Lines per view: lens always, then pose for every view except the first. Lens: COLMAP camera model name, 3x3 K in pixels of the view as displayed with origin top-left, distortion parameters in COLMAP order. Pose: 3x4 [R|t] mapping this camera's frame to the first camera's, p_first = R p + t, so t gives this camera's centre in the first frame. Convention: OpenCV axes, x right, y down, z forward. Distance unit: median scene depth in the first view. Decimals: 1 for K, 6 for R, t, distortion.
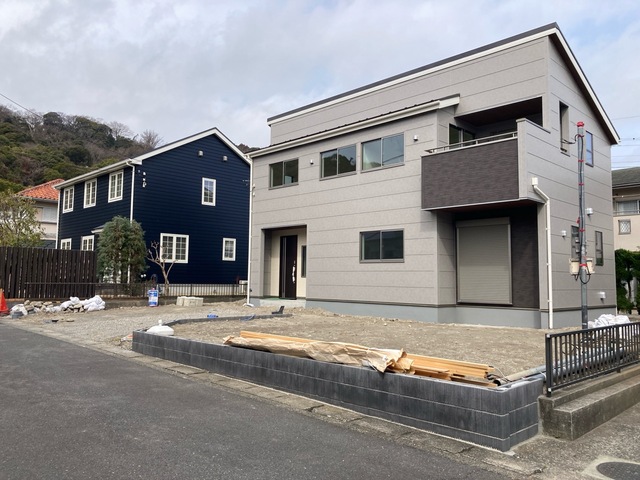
lens RADIAL K [[521.3, 0, 320.0], [0, 521.3, 240.0], [0, 0, 1]] dist [0.006302, 0.002048]
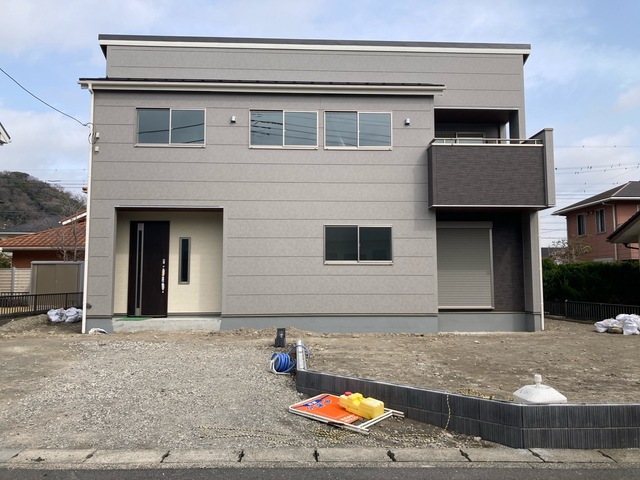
lens RADIAL K [[521.3, 0, 320.0], [0, 521.3, 240.0], [0, 0, 1]] dist [0.006302, 0.002048]
pose [[0.665471, 0.047481, 0.744912, -0.463823], [-0.047784, 0.998638, -0.020965, 0.021587], [-0.744893, -0.021644, 0.666833, 0.445422]]
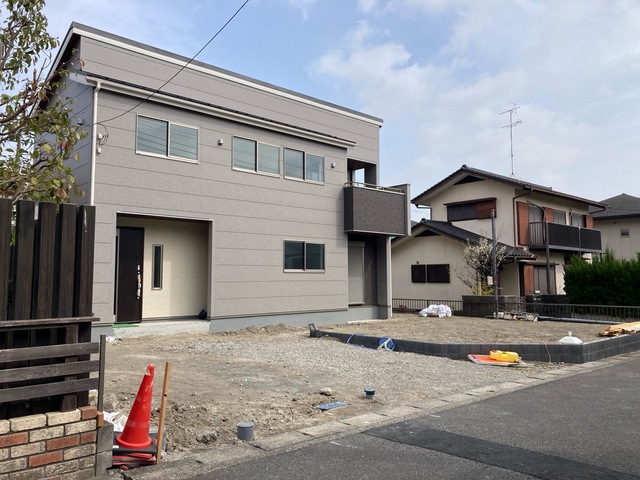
lens RADIAL K [[509.4, 0, 320.0], [0, 509.4, 240.0], [0, 0, 1]] dist [-0.001519, -0.004010]
pose [[0.041256, 0.066363, 0.996942, -0.781671], [-0.071631, 0.995421, -0.063298, 0.035431], [-0.996578, -0.068801, 0.045821, 0.817996]]
